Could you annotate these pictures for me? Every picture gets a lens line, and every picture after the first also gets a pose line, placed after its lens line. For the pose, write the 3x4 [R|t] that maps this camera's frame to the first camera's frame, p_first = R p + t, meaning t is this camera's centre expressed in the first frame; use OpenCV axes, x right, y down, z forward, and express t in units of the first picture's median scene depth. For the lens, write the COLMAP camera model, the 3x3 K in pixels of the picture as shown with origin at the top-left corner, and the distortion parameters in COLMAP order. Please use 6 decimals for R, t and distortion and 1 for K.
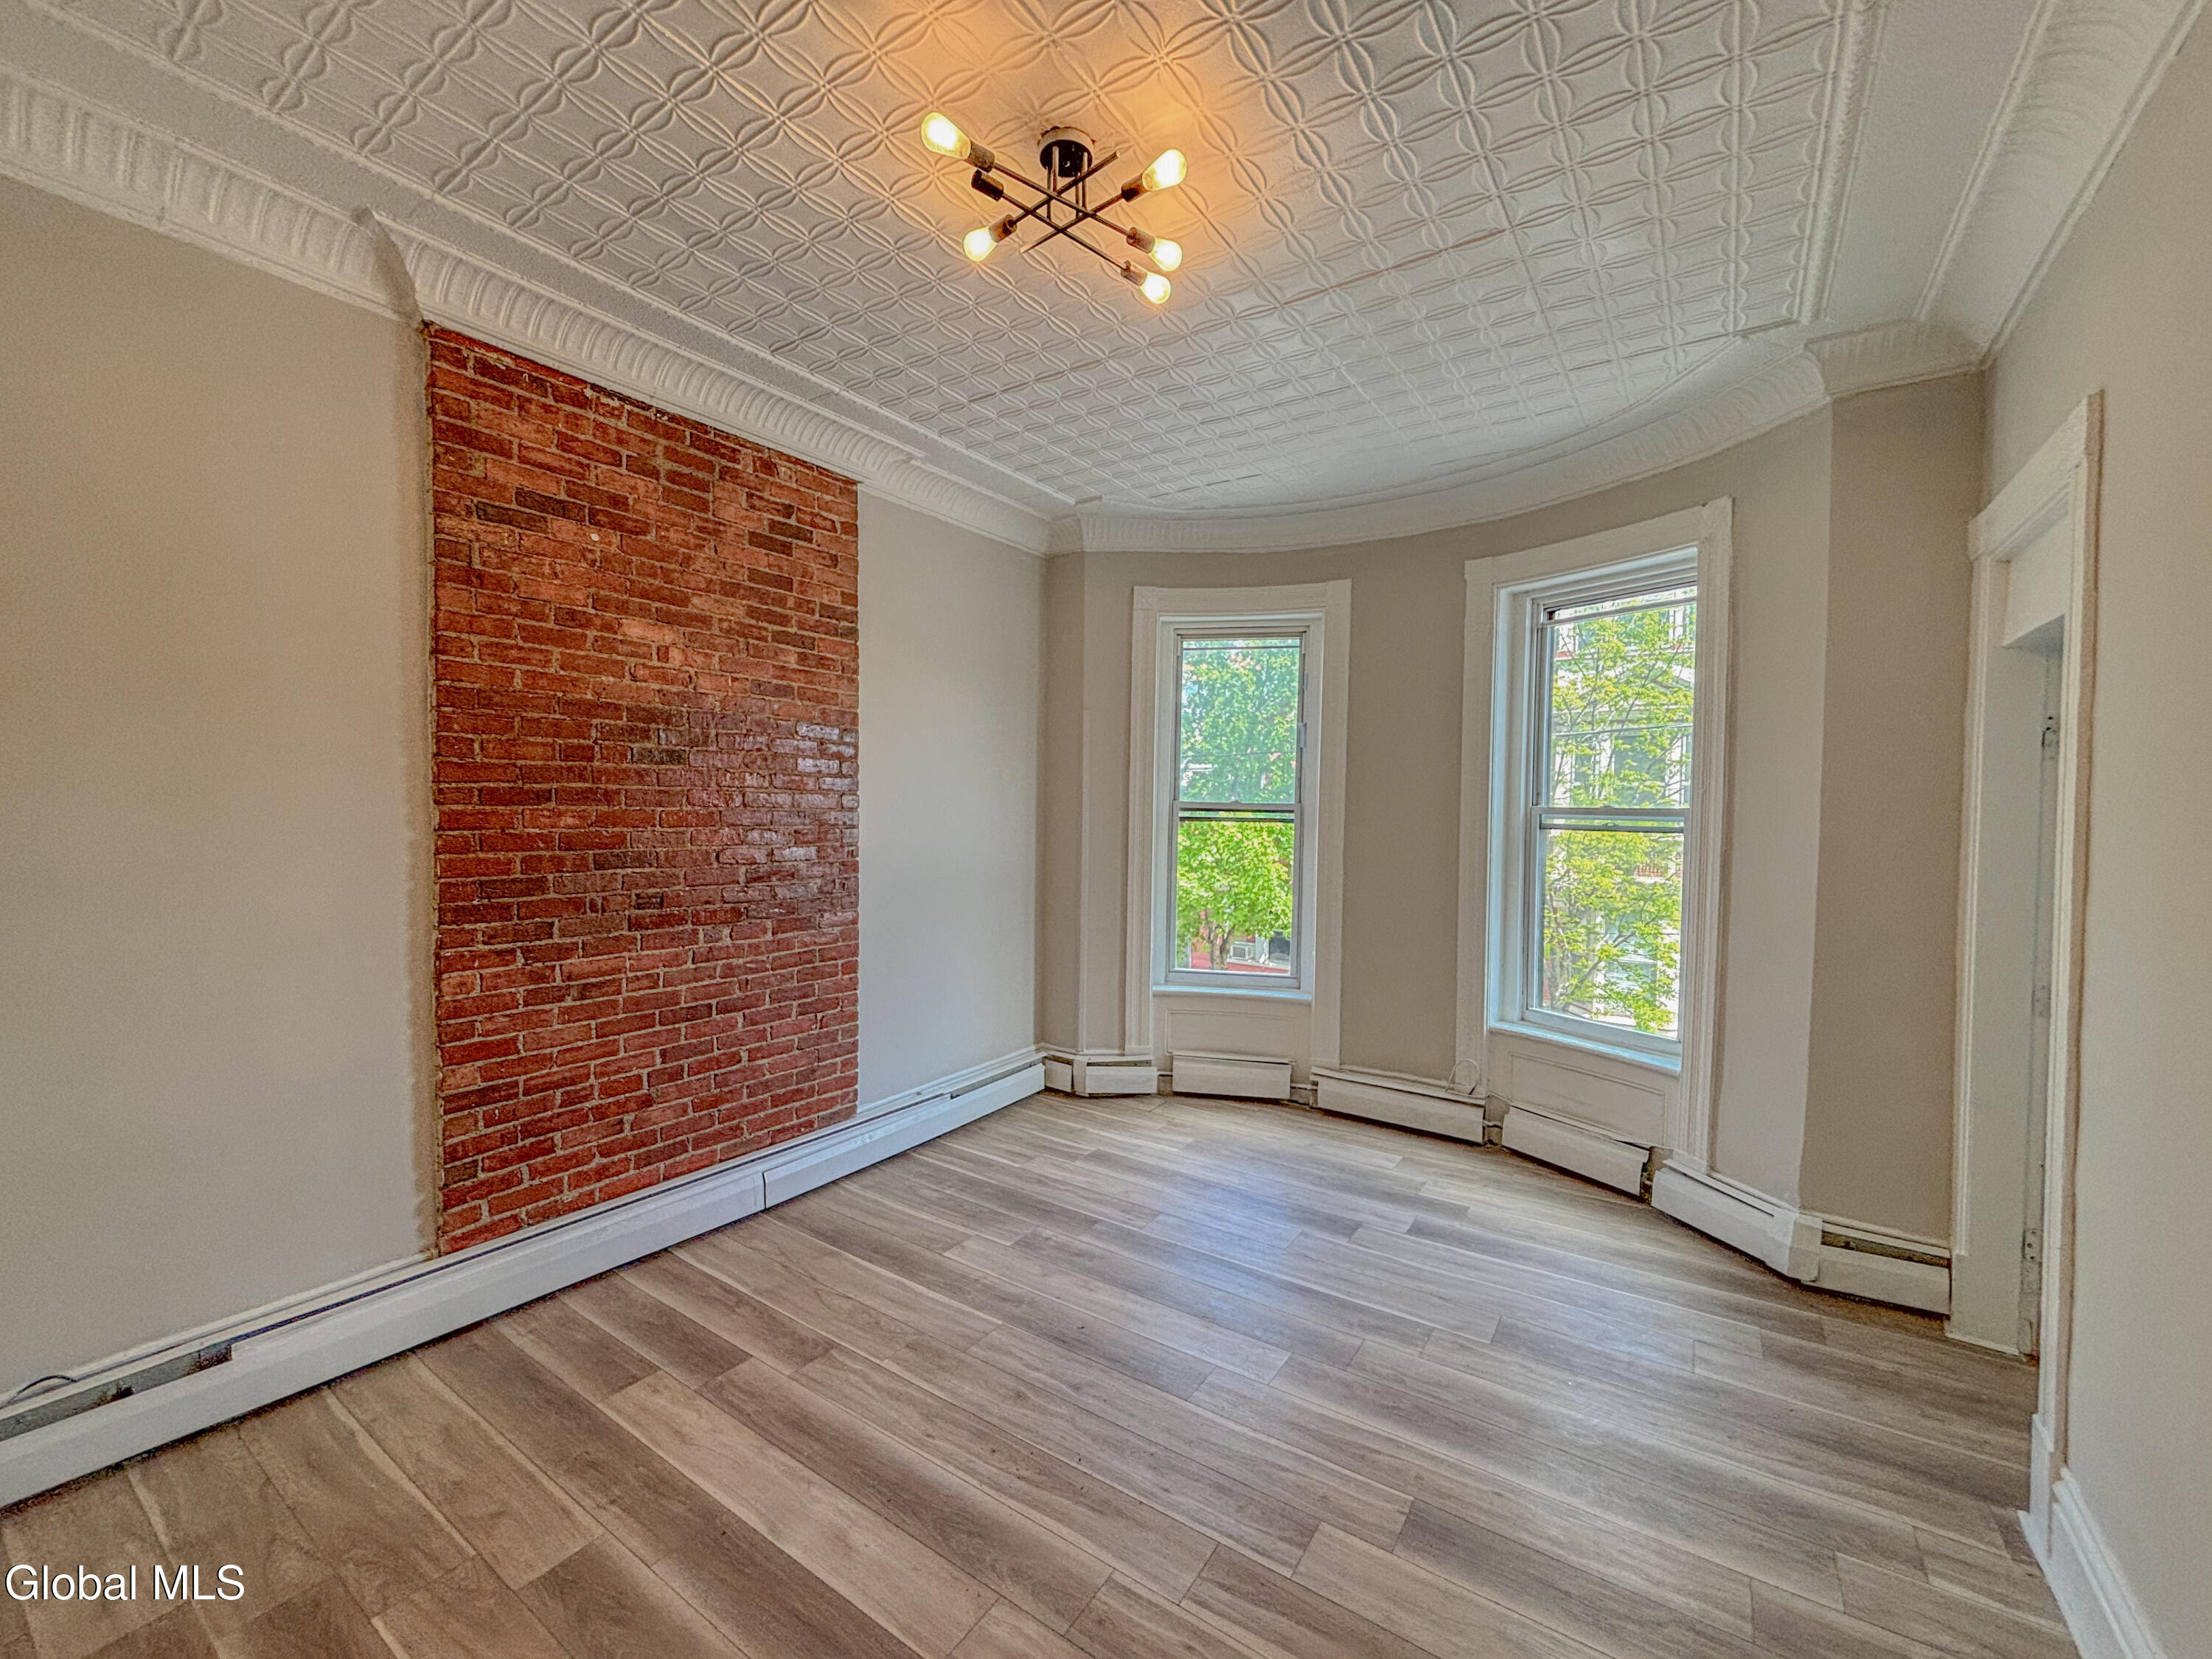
lens RADIAL K [[892.7, 0, 1105.7], [0, 892.7, 834.4], [0, 0, 1]] dist [-0.000735, 0.001799]
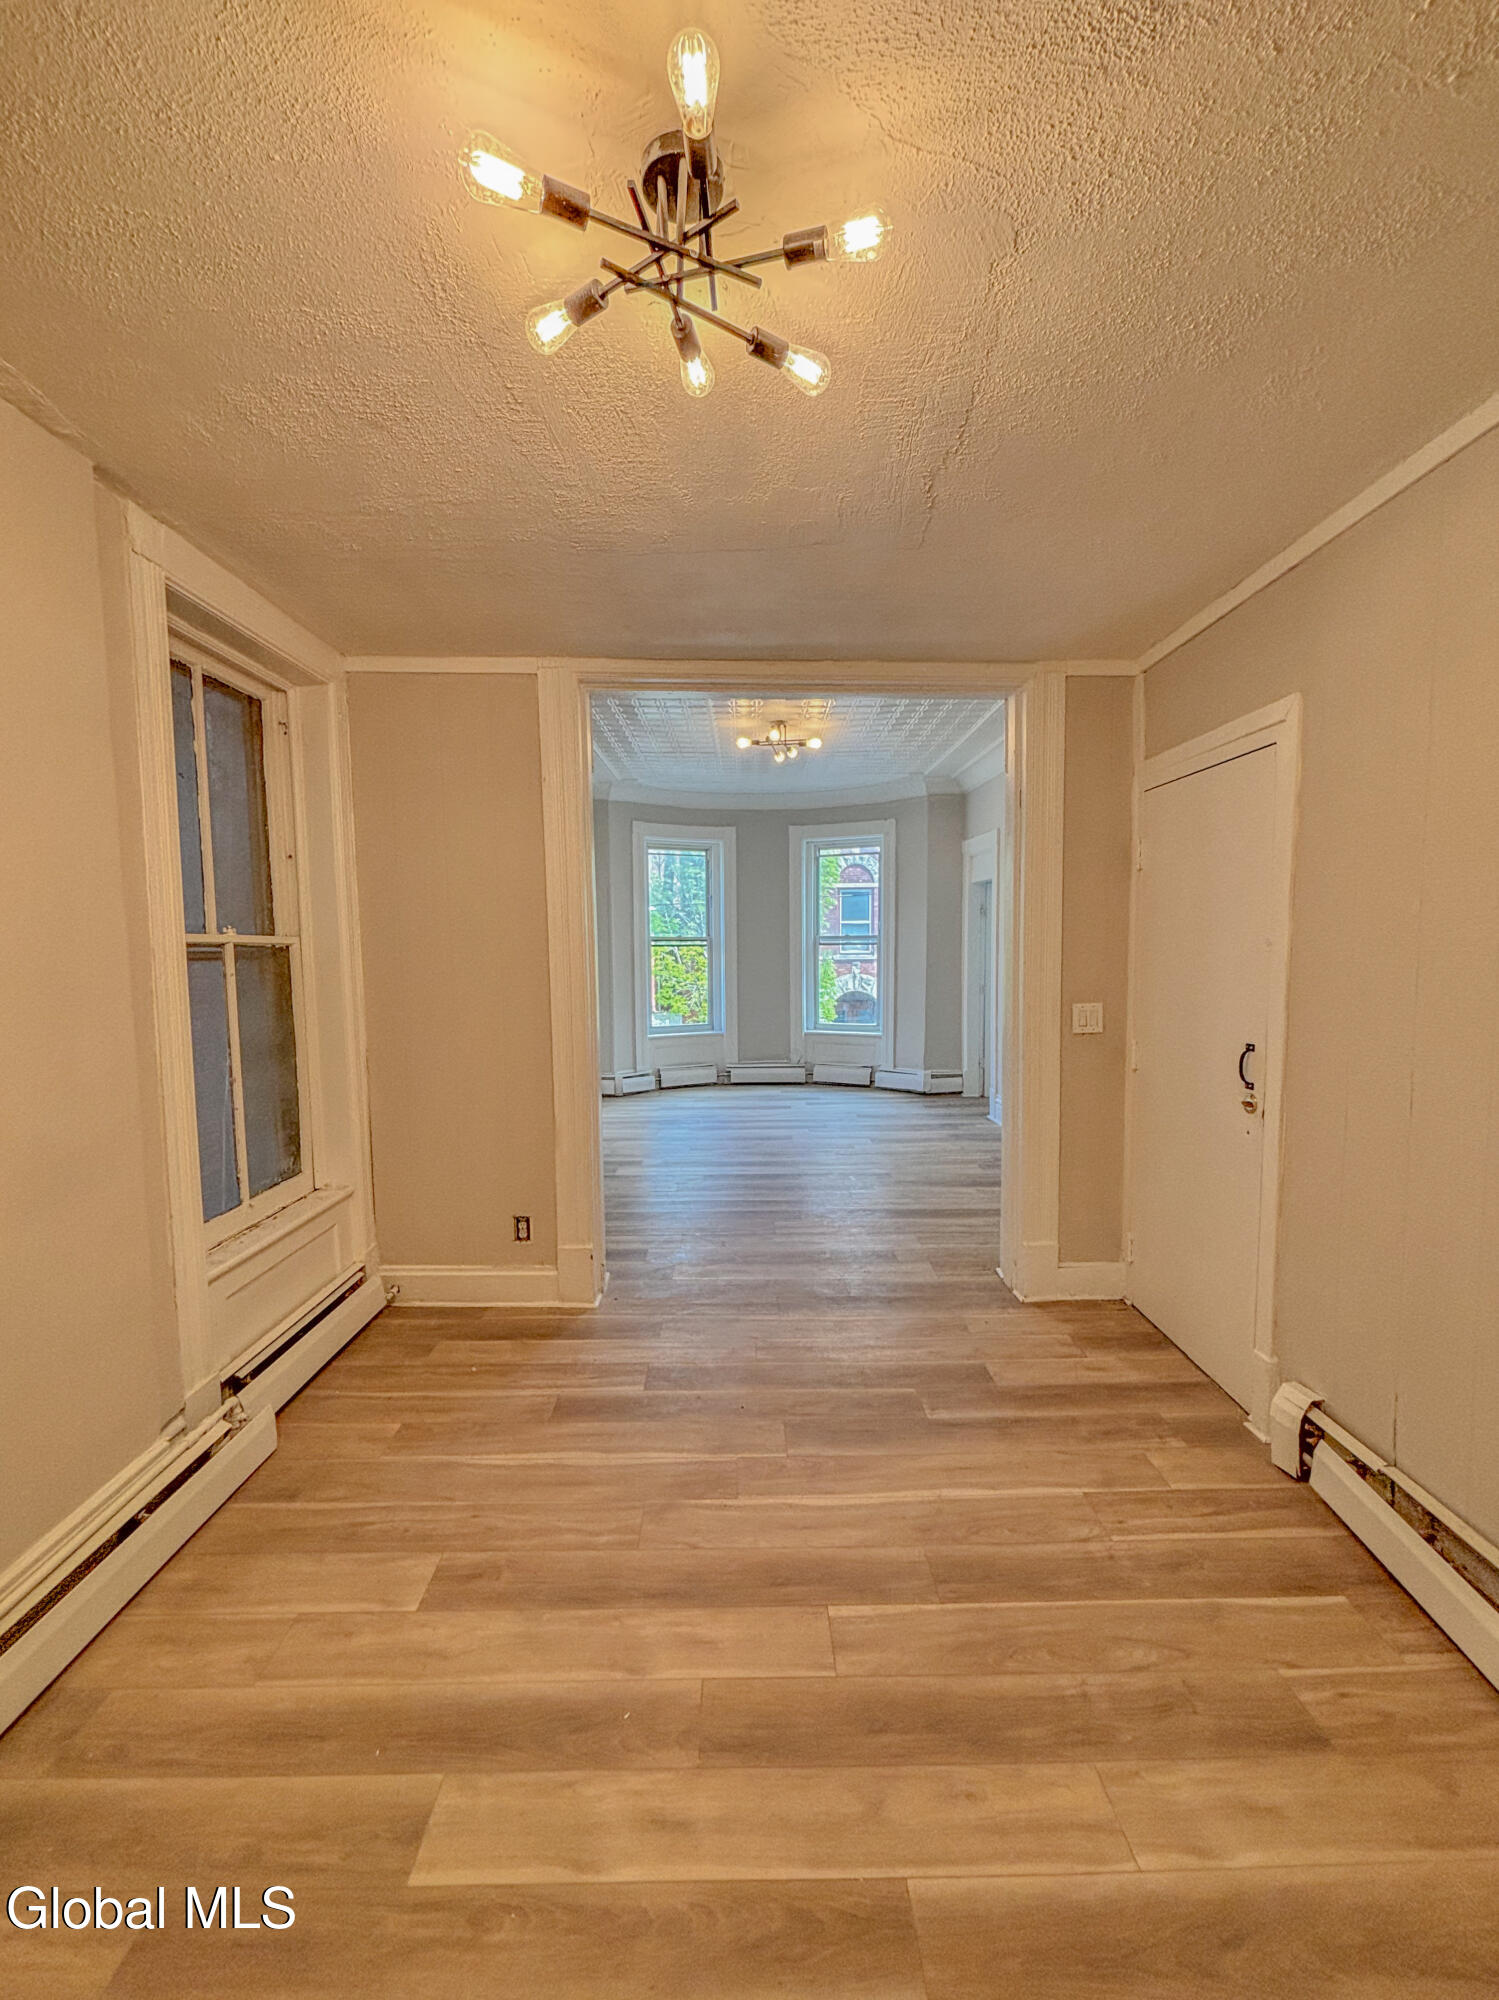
lens RADIAL K [[807.1, 0, 751.8], [0, 807.1, 1013.4], [0, 0, 1]] dist [-0.000735, 0.001799]
pose [[0.820442, -0.072594, 0.567103, -1.186459], [0.039871, 0.996756, 0.069911, 0.023671], [-0.570338, -0.034747, 0.820675, -0.856132]]
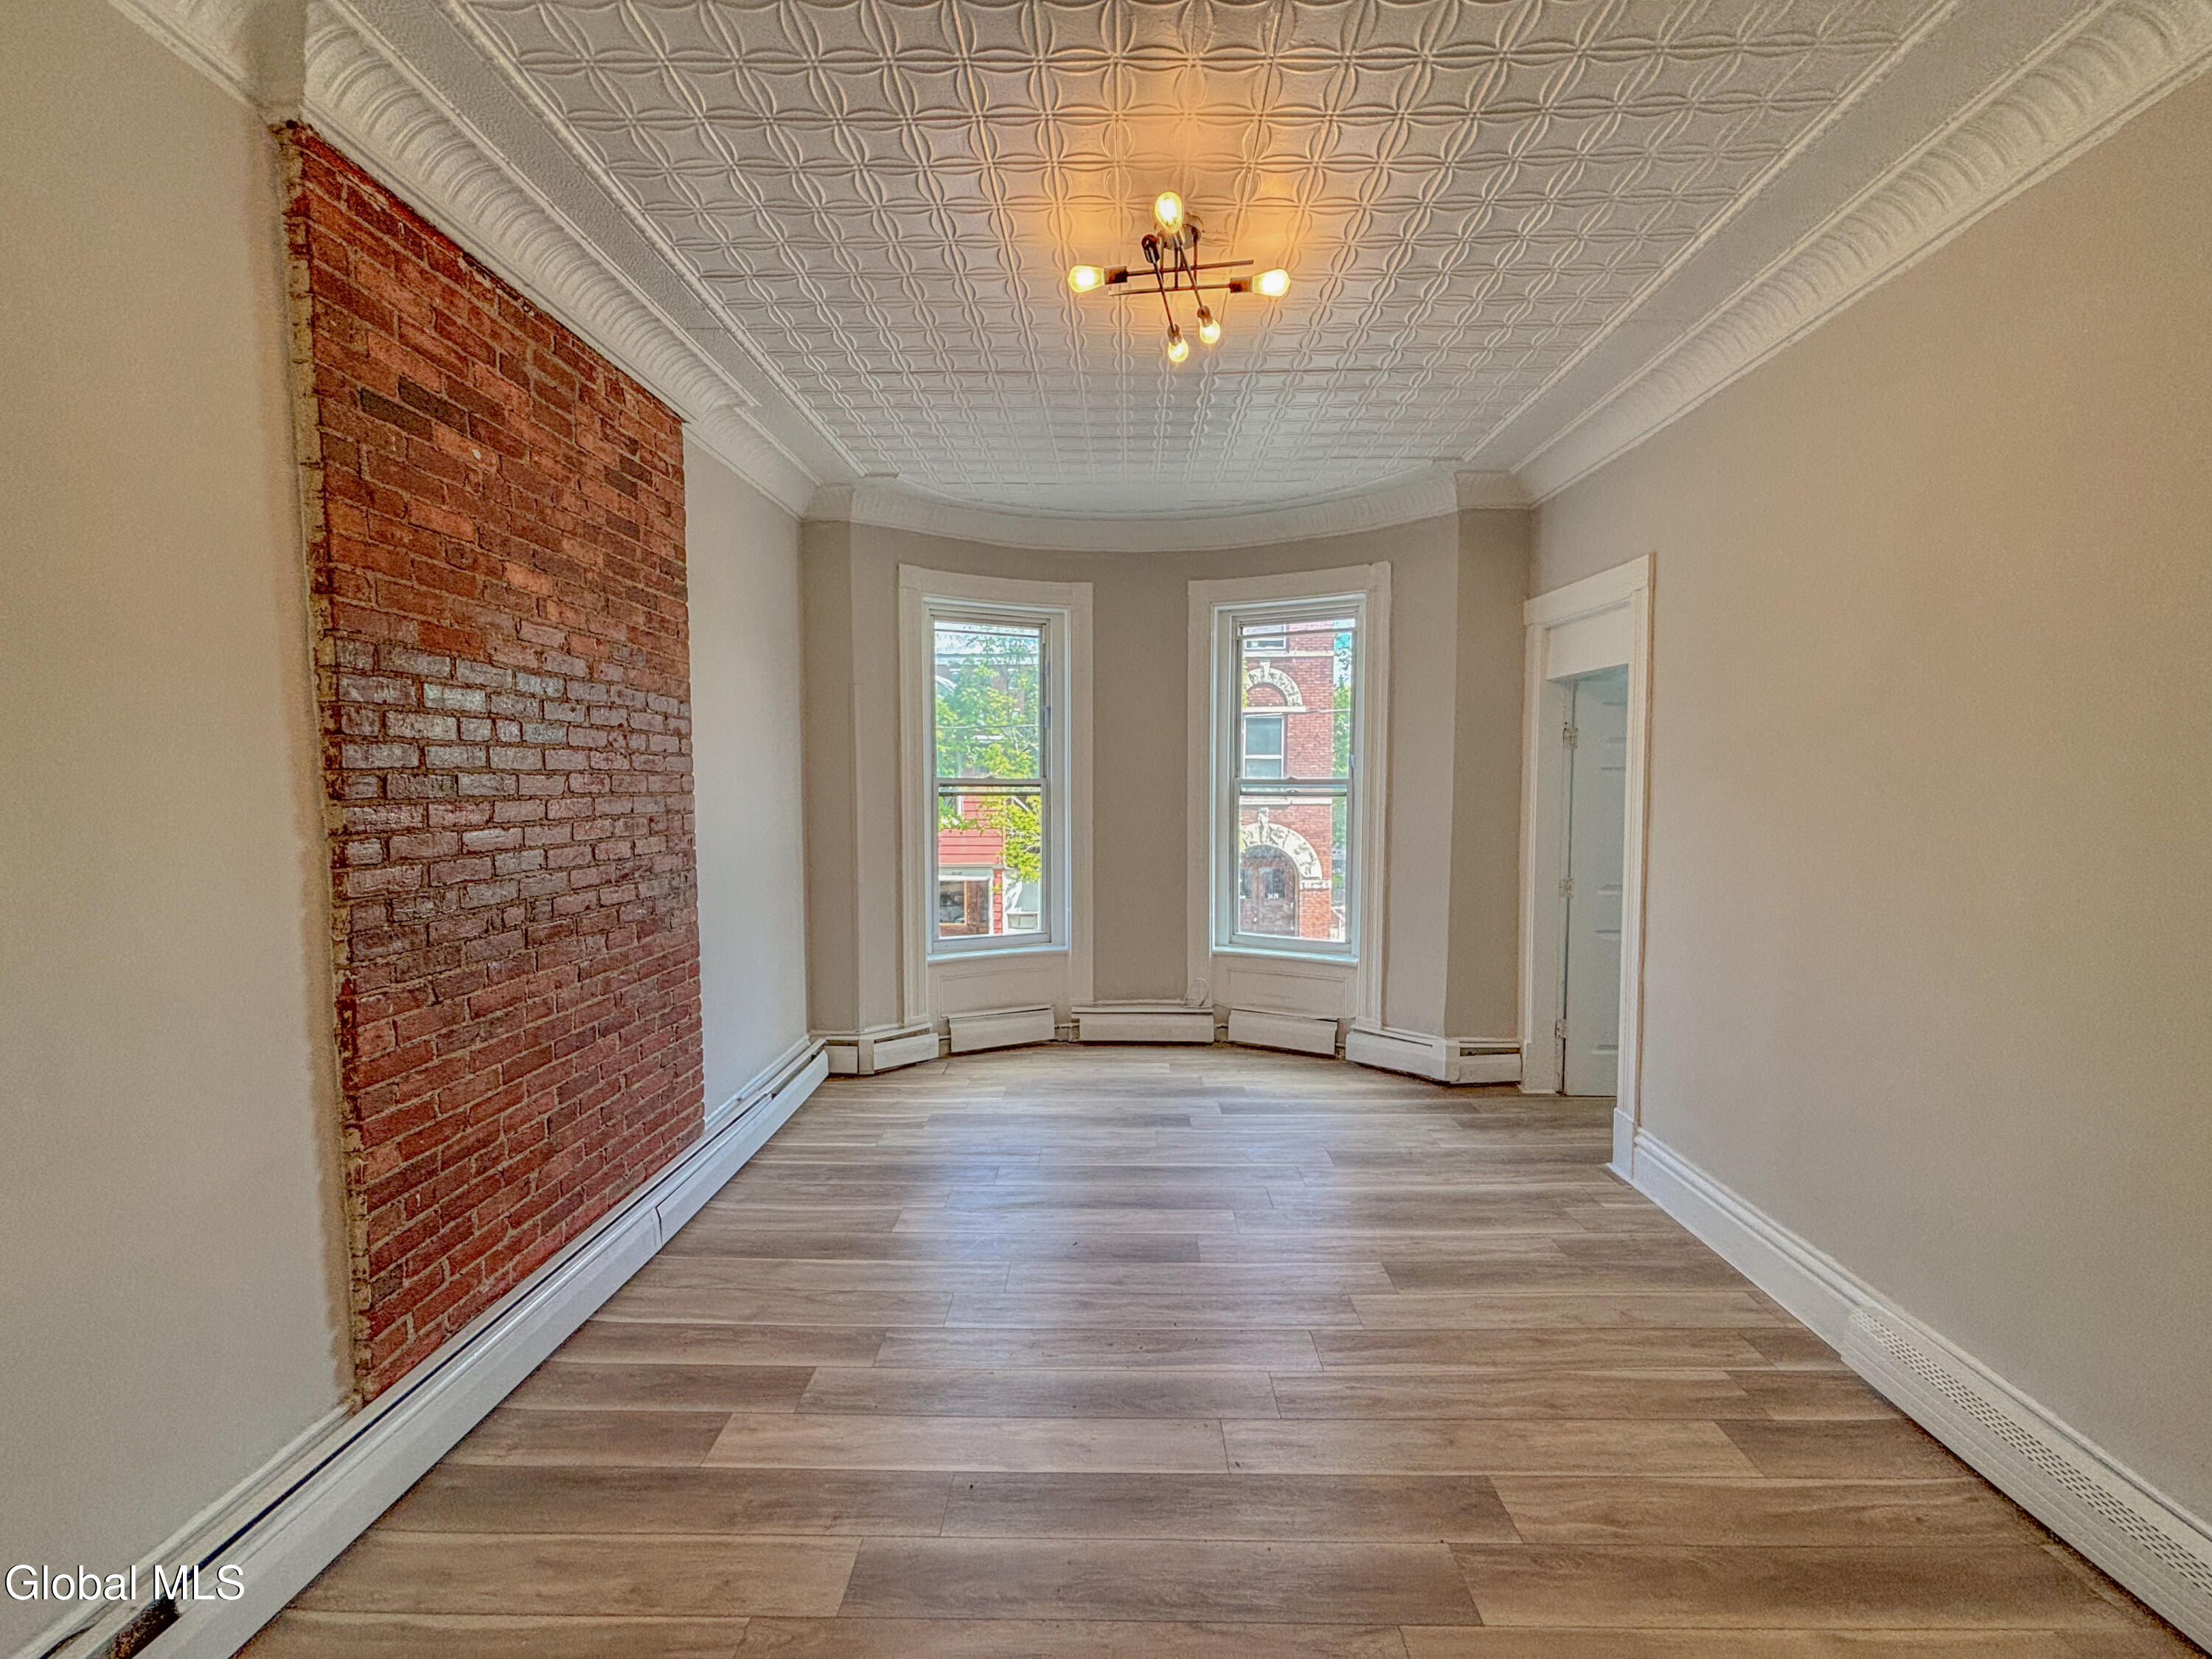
lens RADIAL K [[892.7, 0, 1110.7], [0, 892.7, 834.7], [0, 0, 1]] dist [-0.000735, 0.001799]
pose [[0.836573, -0.049514, 0.545613, -0.529809], [0.031046, 0.998592, 0.043018, -0.014351], [-0.546975, -0.019049, 0.836932, 0.030692]]
